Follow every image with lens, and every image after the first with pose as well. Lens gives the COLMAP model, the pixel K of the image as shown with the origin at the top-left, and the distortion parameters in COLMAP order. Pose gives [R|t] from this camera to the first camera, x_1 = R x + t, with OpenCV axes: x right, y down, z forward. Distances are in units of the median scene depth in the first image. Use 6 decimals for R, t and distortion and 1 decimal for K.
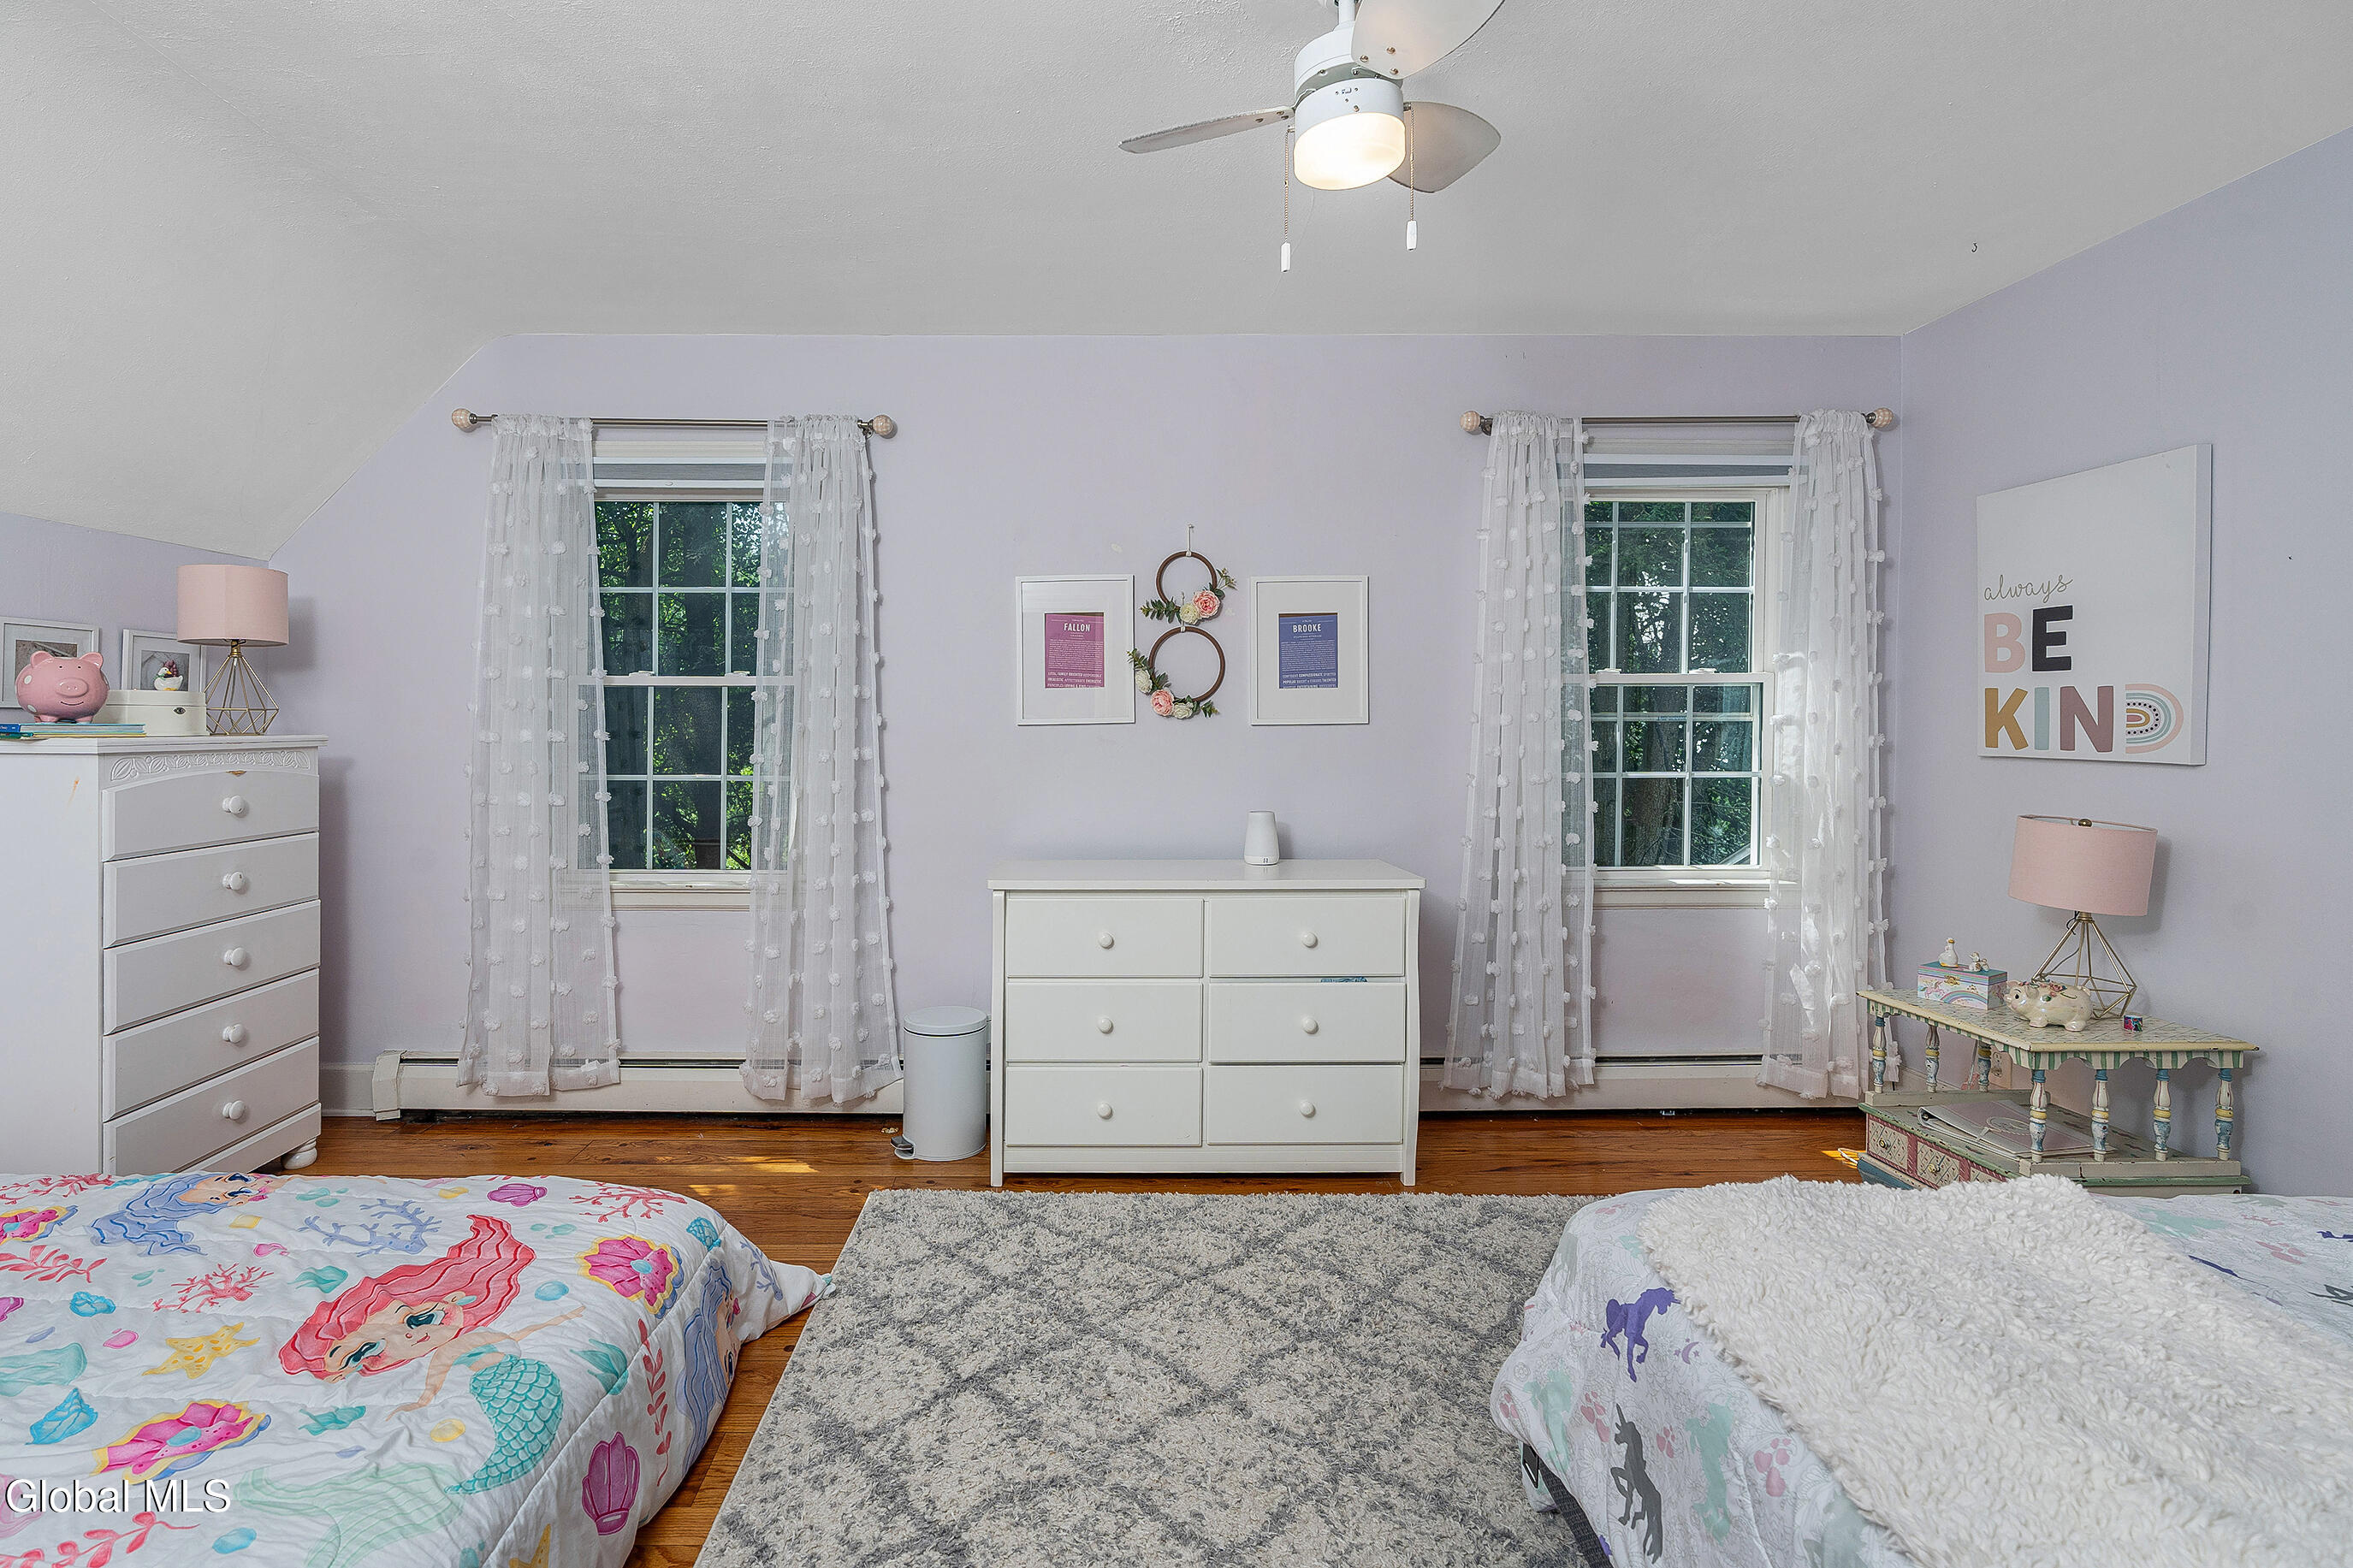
lens RADIAL K [[1217.8, 0, 1112.8], [0, 1217.8, 739.1], [0, 0, 1]] dist [-0.027712, -0.000069]
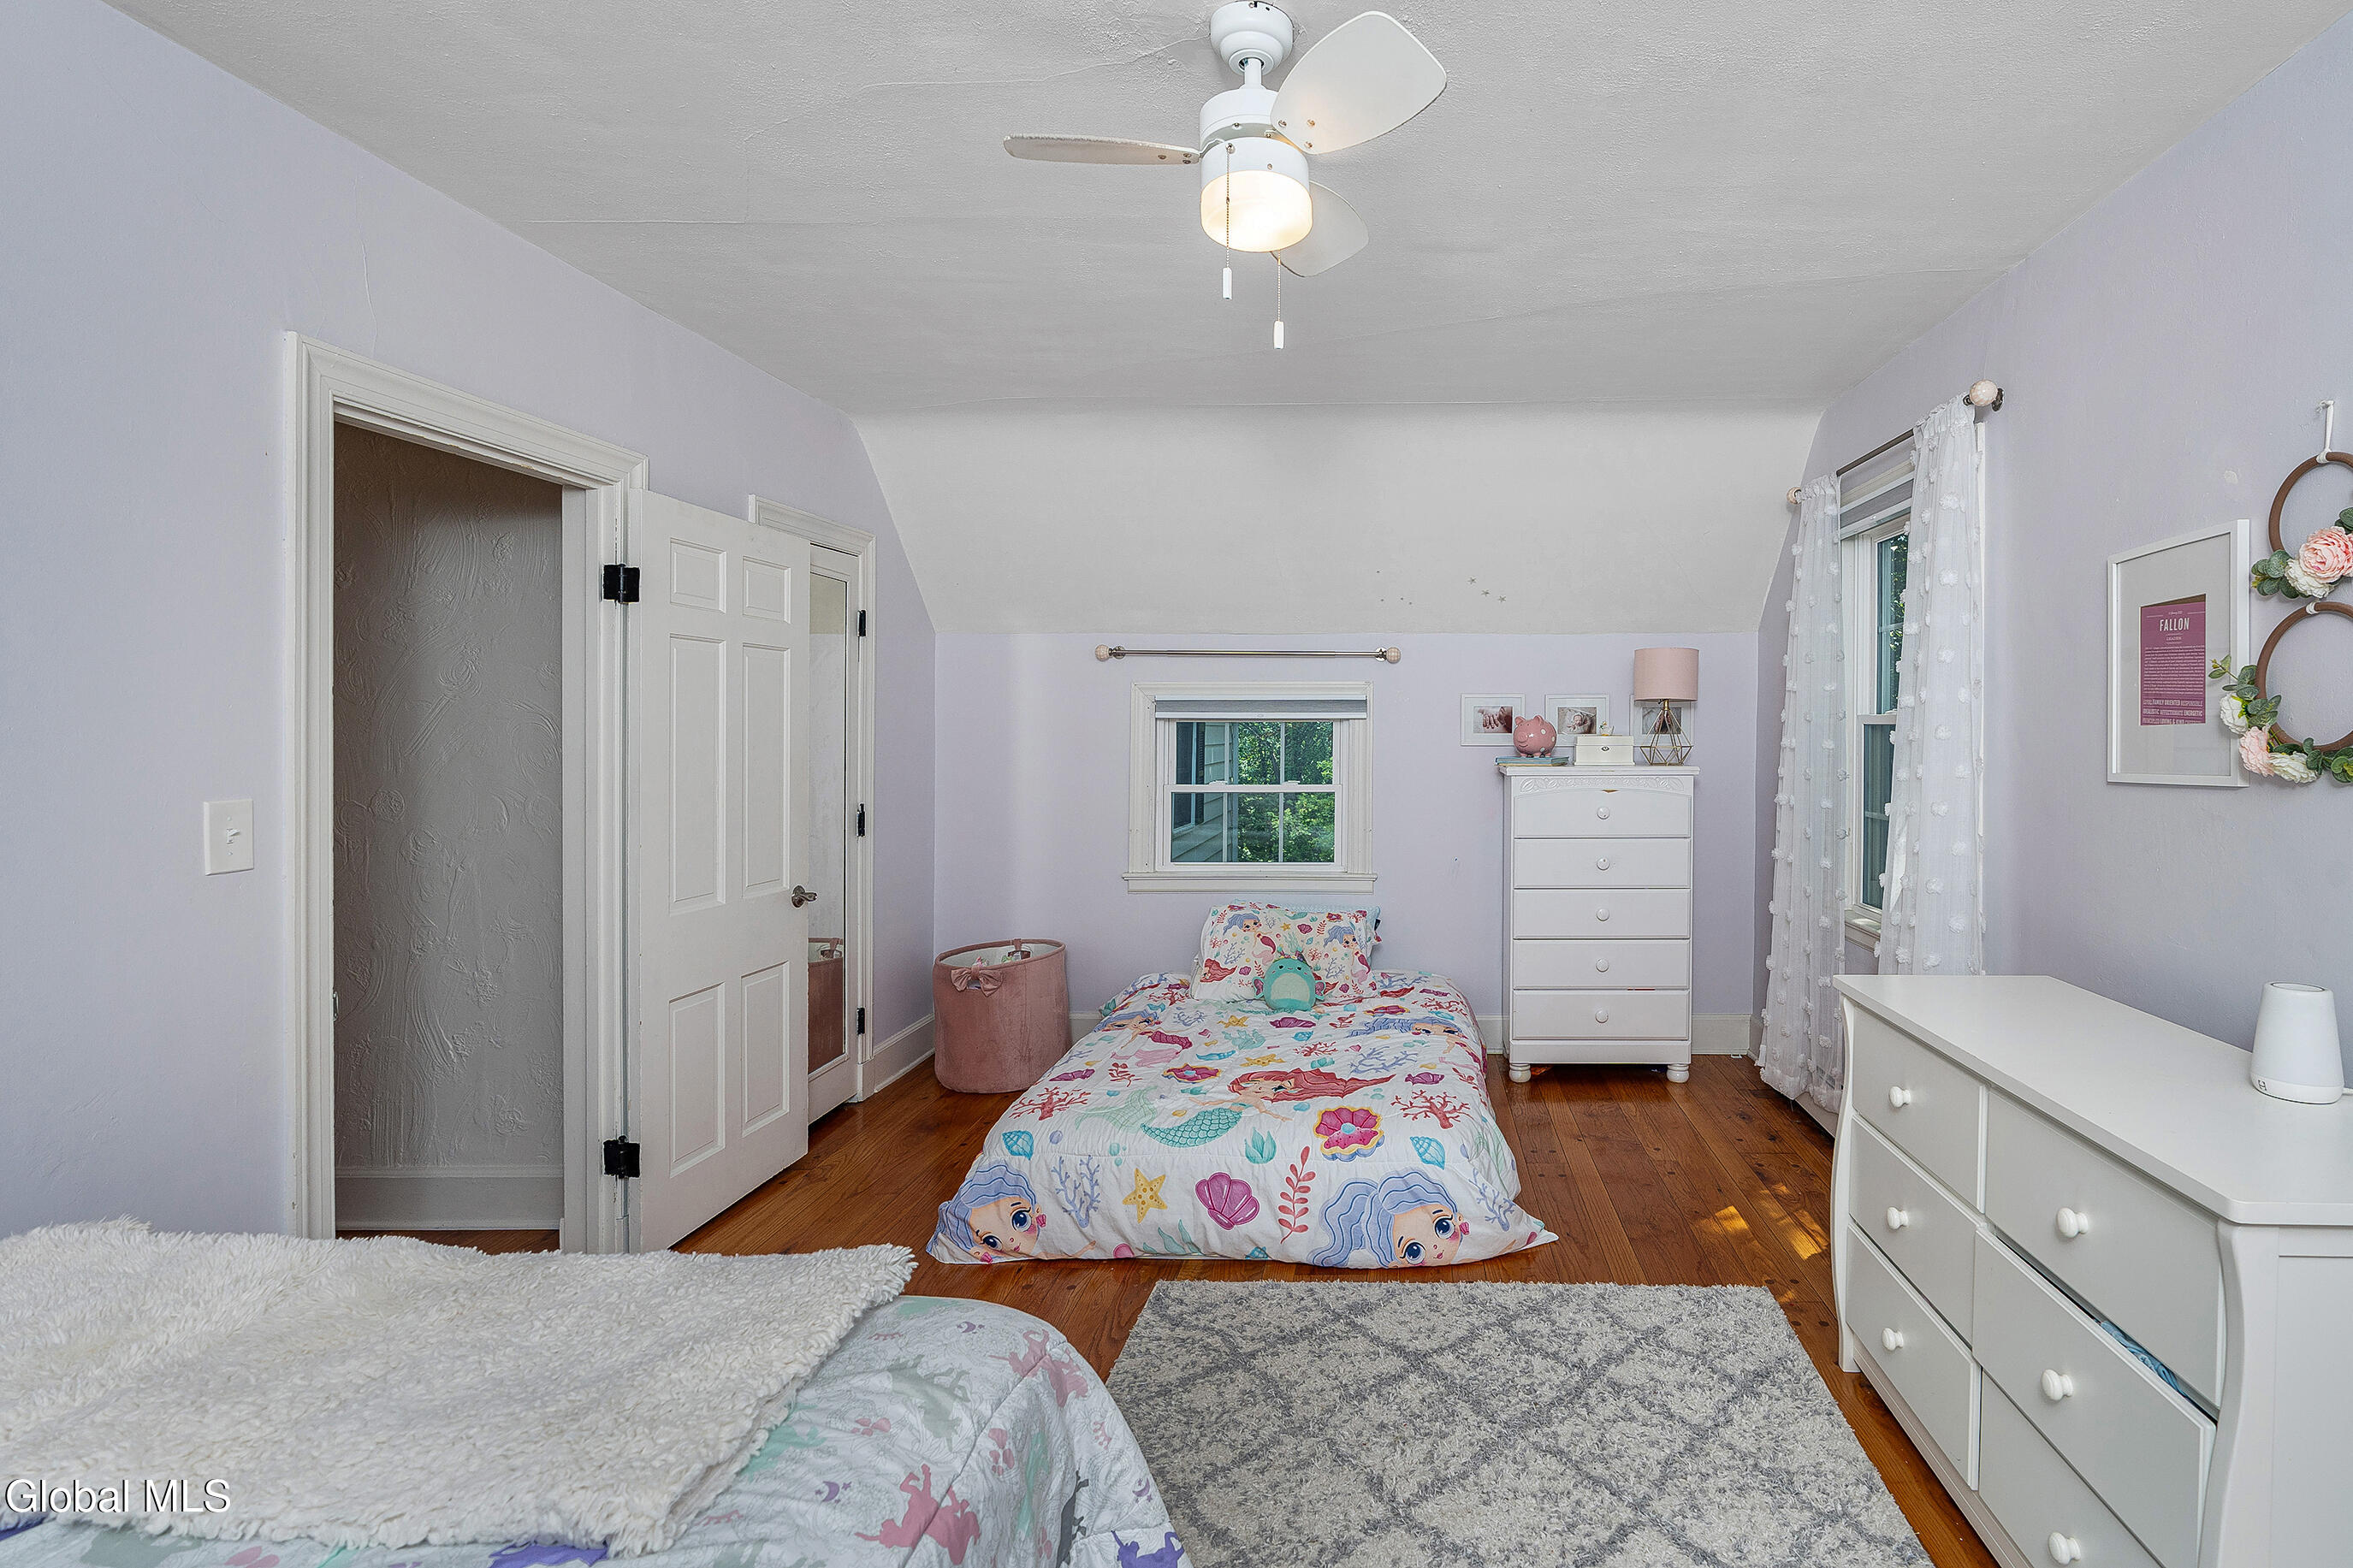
lens RADIAL K [[1119.6, 0, 1172.3], [0, 1119.6, 732.7], [0, 0, 1]] dist [-0.022598, -0.000084]
pose [[-0.190763, 0.002869, -0.981632, 0.695096], [-0.015360, 0.999865, 0.005907, -0.039501], [0.981516, 0.016205, -0.190693, 0.717466]]
